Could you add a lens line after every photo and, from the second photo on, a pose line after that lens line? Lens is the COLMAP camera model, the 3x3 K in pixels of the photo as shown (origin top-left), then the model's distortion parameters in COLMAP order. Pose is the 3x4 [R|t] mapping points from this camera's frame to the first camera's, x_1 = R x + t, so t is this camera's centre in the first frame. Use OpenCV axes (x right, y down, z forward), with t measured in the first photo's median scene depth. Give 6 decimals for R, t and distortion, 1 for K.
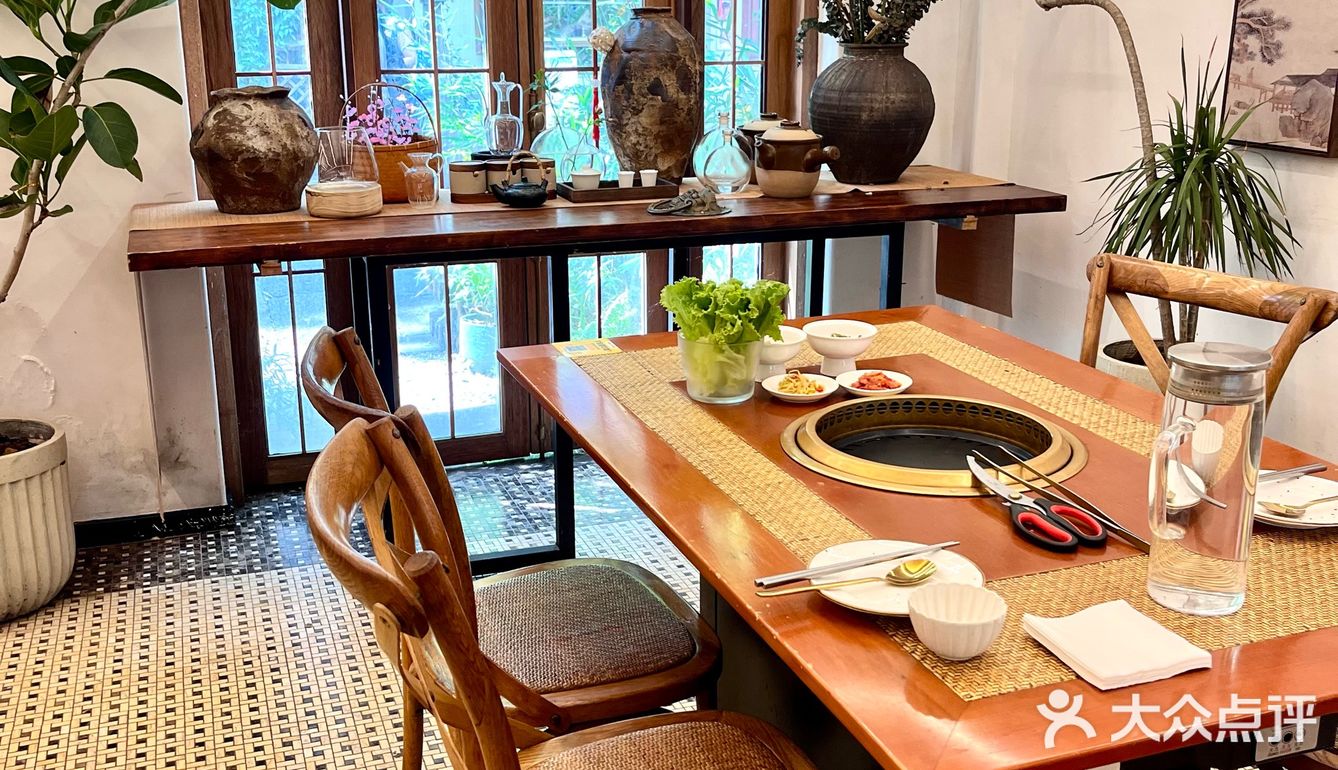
lens RADIAL K [[1365.5, 0, 668.9], [0, 1365.5, 392.8], [0, 0, 1]] dist [0.009825, 0.000000]
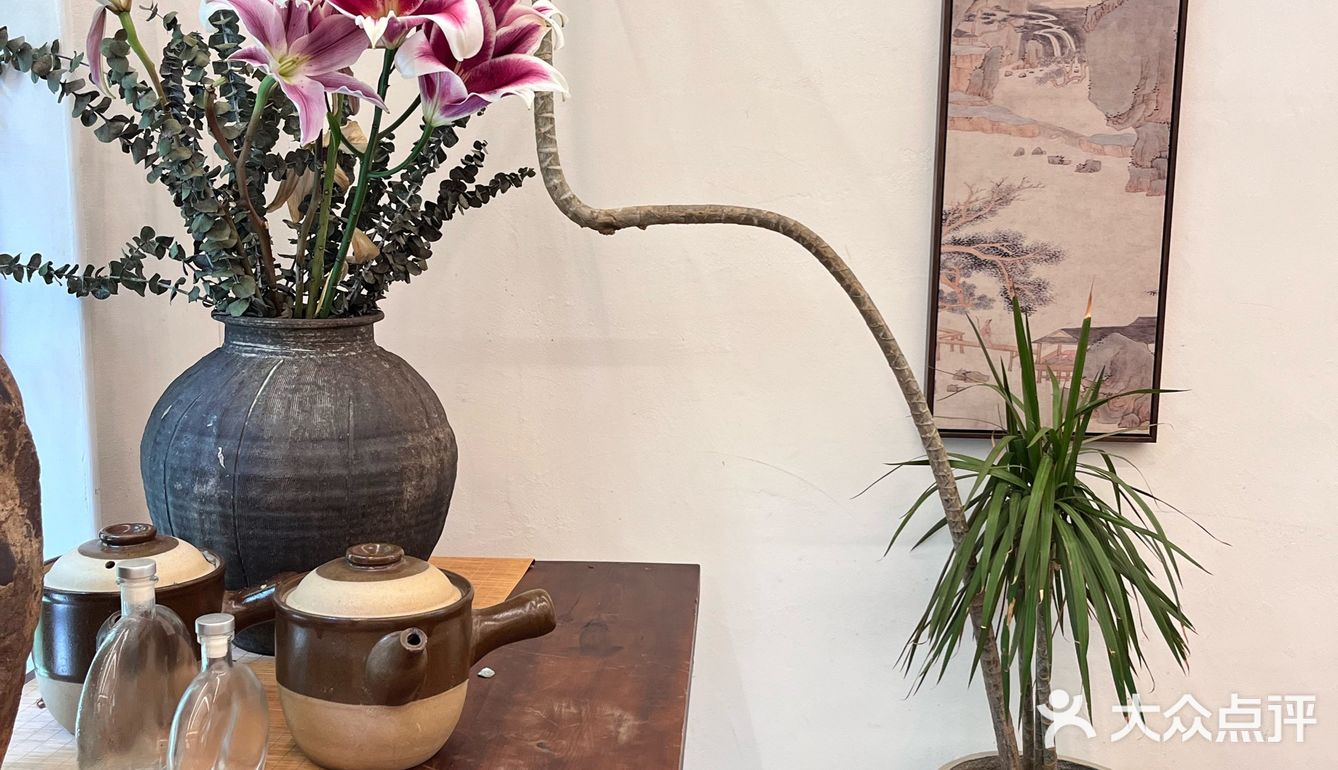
lens RADIAL K [[1365.5, 0, 671.5], [0, 1365.5, 423.4], [0, 0, 1]] dist [0.009825, 0.000000]
pose [[0.375256, -0.144853, 0.915533, -0.199177], [0.242714, 0.968607, 0.053768, -0.226350], [-0.894580, 0.202036, 0.398633, 0.768227]]
